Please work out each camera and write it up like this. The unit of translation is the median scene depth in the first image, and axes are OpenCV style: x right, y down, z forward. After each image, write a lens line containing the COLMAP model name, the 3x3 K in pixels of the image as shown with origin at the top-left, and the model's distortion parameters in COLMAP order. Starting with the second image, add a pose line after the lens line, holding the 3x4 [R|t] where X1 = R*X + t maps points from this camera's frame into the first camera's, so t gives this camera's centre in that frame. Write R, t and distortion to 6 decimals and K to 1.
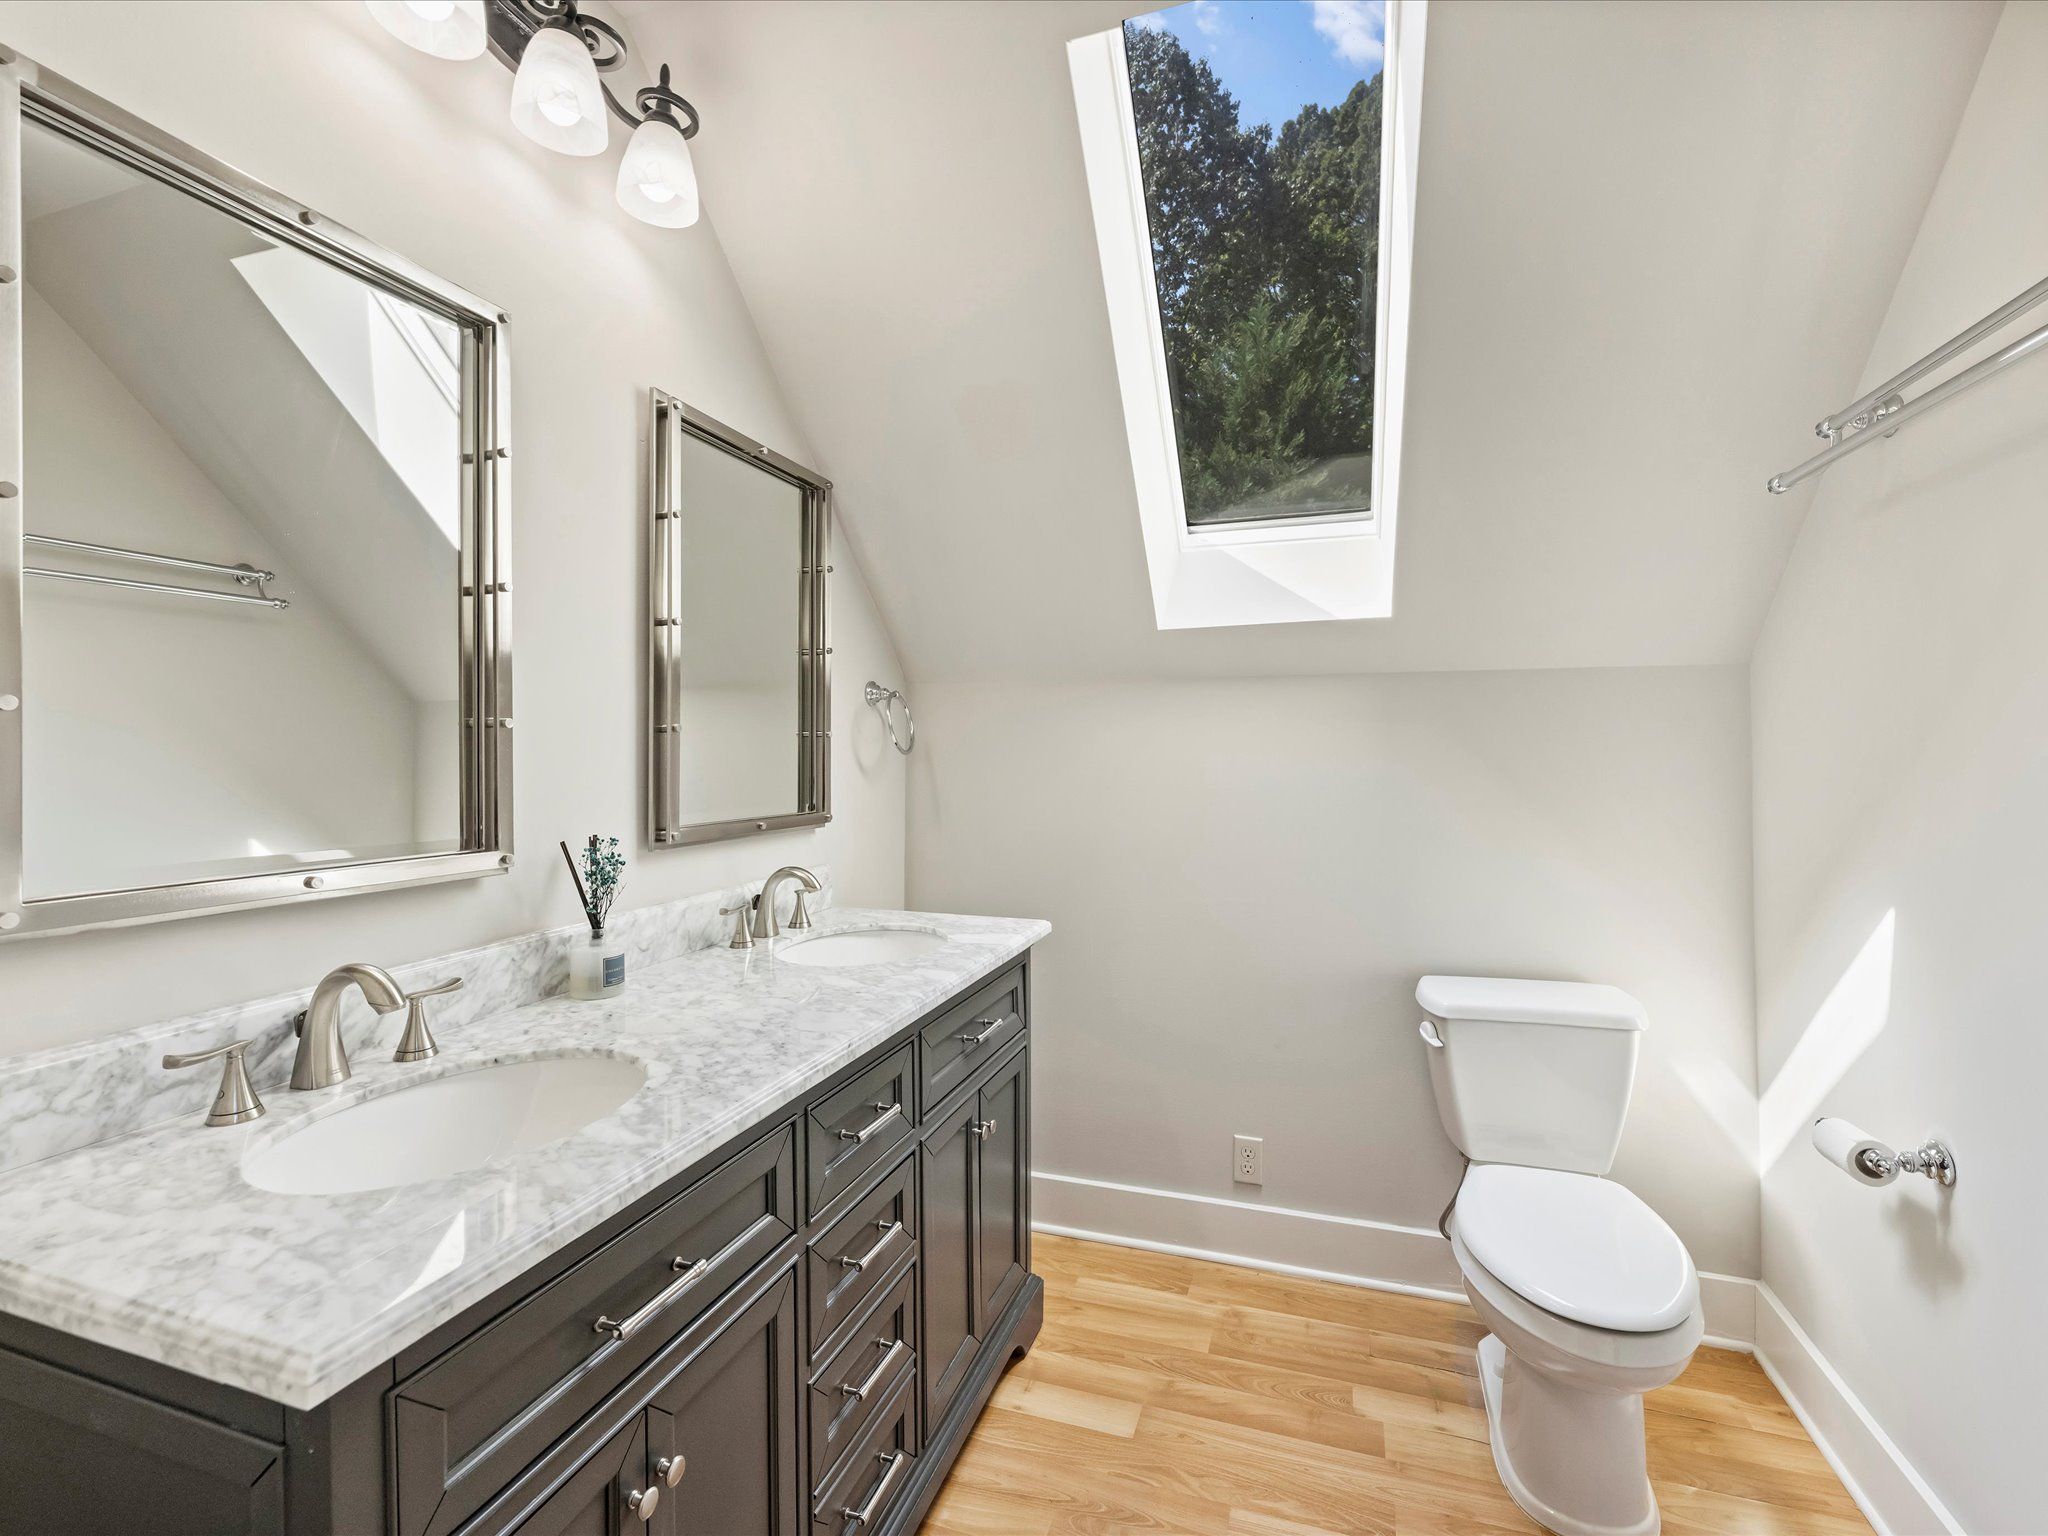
lens RADIAL K [[934.2, 0, 1022.2], [0, 934.2, 761.5], [0, 0, 1]] dist [0.001586, -0.000117]
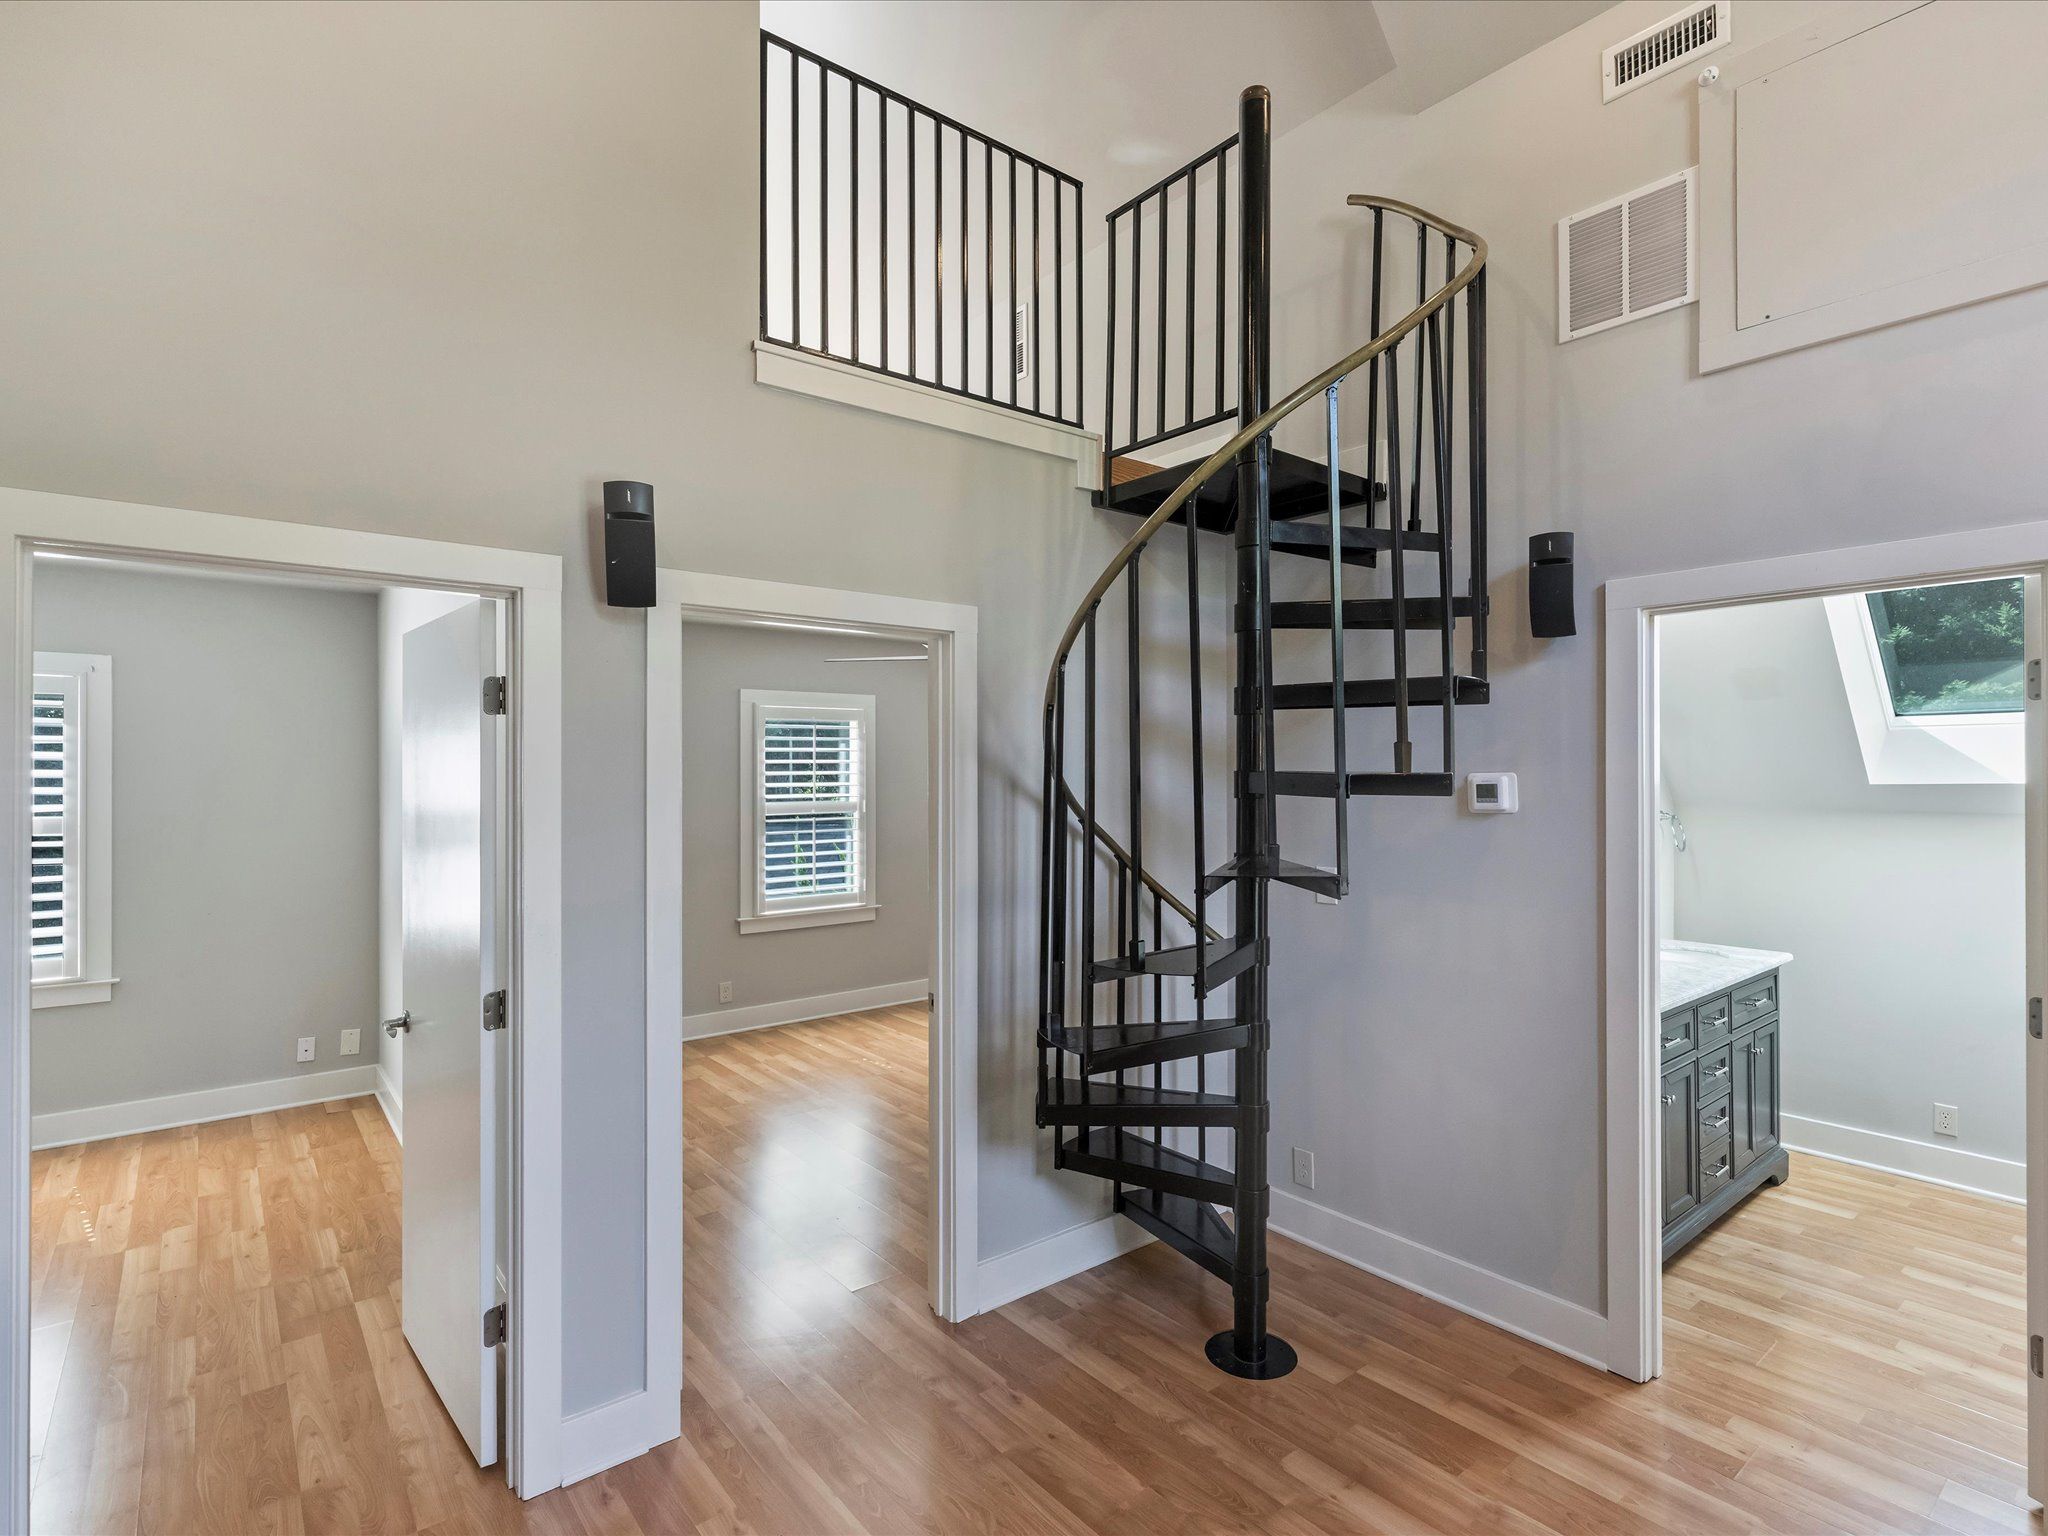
lens RADIAL K [[1016.9, 0, 1025.5], [0, 1016.9, 766.8], [0, 0, 1]] dist [0.002032, 0.000071]
pose [[0.845838, -0.004246, -0.533424, -0.180591], [-0.003986, 0.999890, -0.014279, -0.165026], [0.533426, 0.014204, 0.845728, -1.535352]]
